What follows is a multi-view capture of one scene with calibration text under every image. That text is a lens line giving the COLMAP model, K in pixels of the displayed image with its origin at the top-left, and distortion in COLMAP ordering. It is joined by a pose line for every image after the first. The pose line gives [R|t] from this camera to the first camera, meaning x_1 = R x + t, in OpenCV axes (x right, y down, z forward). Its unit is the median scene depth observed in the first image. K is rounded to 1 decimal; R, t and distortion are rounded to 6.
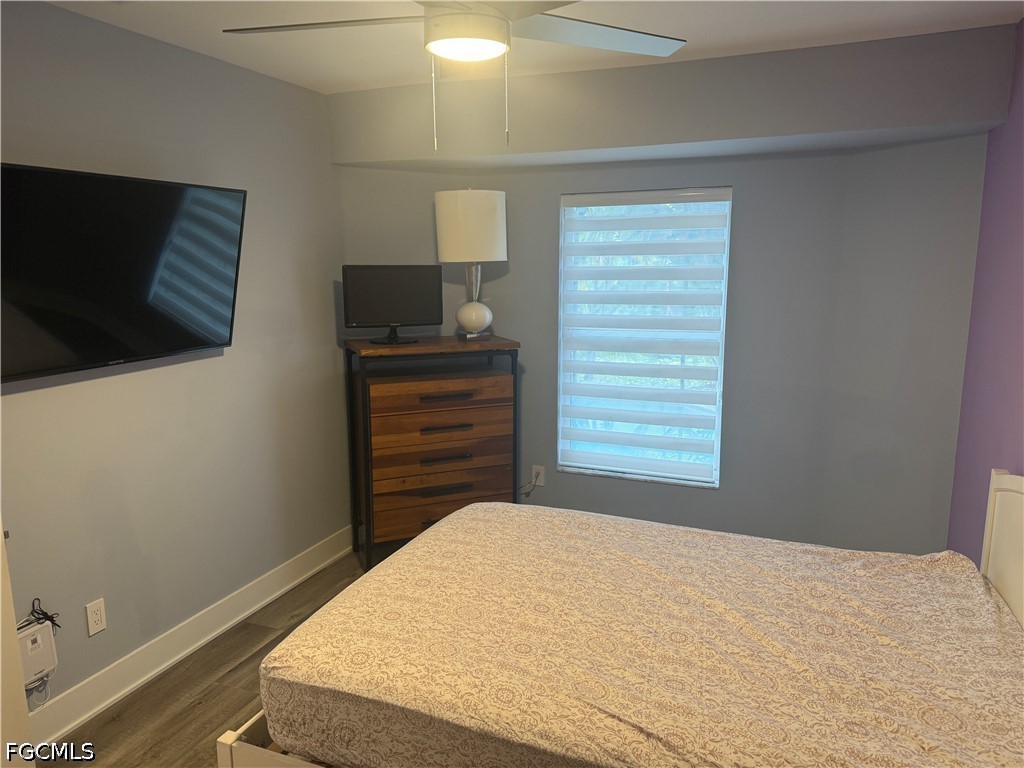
lens RADIAL K [[712.9, 0, 514.4], [0, 712.9, 387.7], [0, 0, 1]] dist [0.122937, -0.177621]
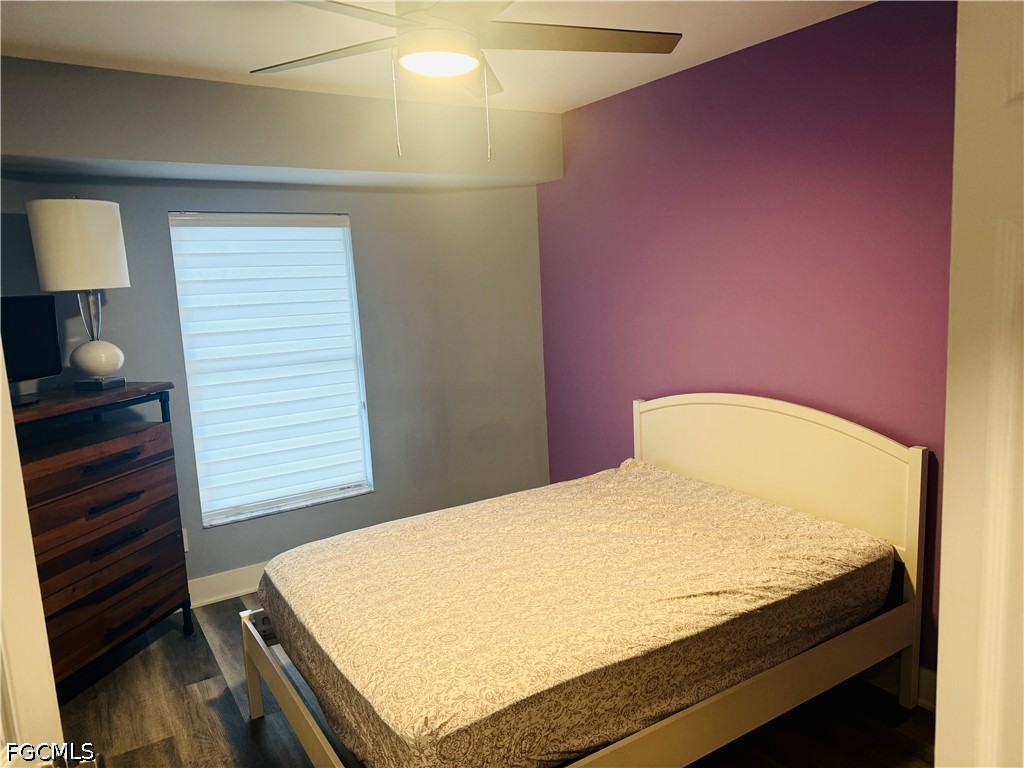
lens RADIAL K [[712.9, 0, 514.4], [0, 712.9, 387.7], [0, 0, 1]] dist [0.122937, -0.177621]
pose [[0.587518, -0.145506, 0.796022, -0.765456], [0.190234, 0.980968, 0.038907, -0.024060], [-0.786533, 0.128572, 0.604016, 0.297442]]
